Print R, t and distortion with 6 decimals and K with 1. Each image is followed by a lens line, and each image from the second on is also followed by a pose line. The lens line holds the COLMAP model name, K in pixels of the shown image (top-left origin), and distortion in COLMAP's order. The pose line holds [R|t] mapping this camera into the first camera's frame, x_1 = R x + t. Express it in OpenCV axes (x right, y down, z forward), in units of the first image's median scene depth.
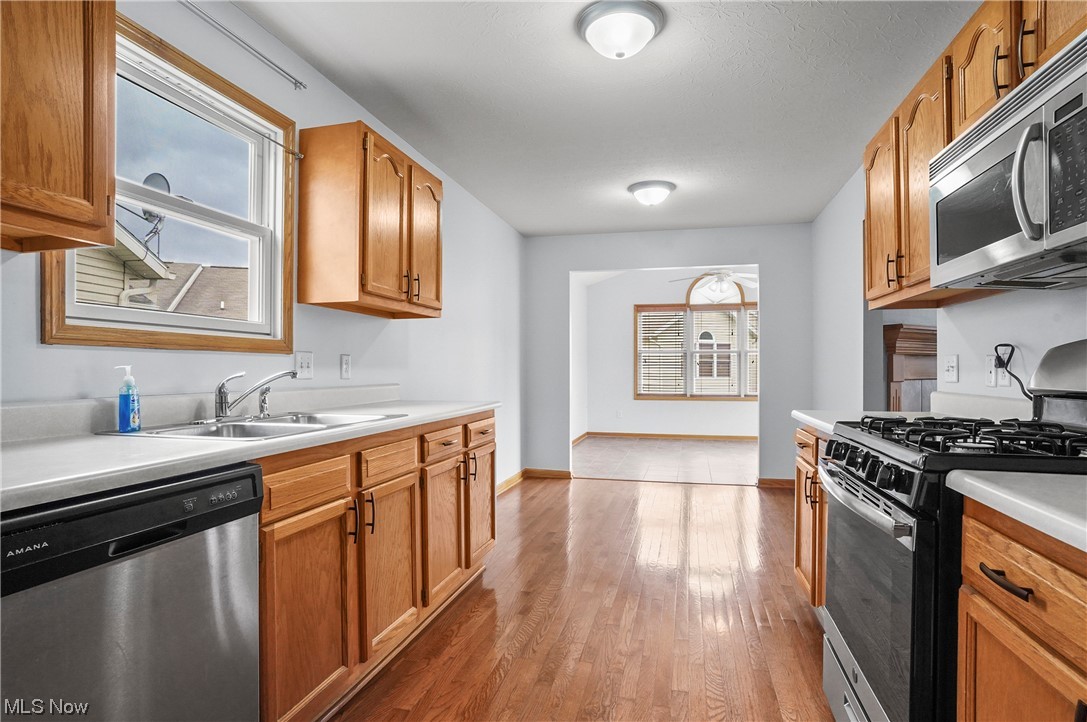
lens RADIAL K [[578.6, 0, 568.0], [0, 578.6, 374.4], [0, 0, 1]] dist [-0.069712, 0.031680]
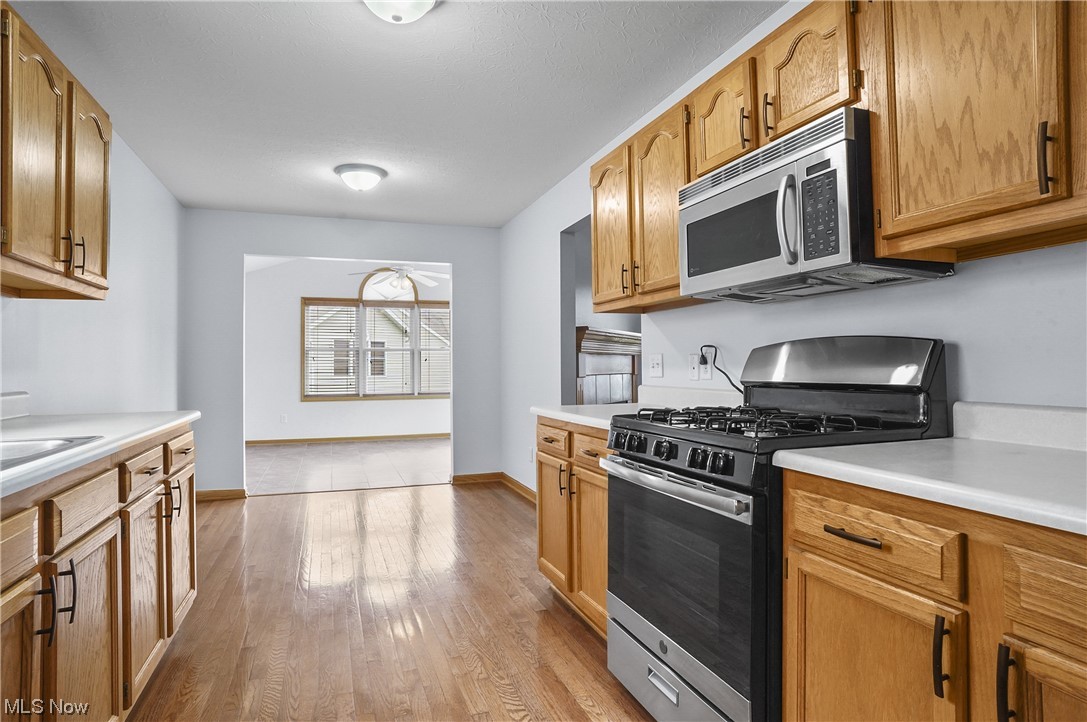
lens RADIAL K [[578.6, 0, 557.8], [0, 578.6, 355.8], [0, 0, 1]] dist [-0.069712, 0.031680]
pose [[0.831831, 0.003278, 0.555020, -0.158325], [0.012533, 0.999617, -0.024687, -0.002929], [-0.554888, 0.027492, 0.831471, 0.103660]]
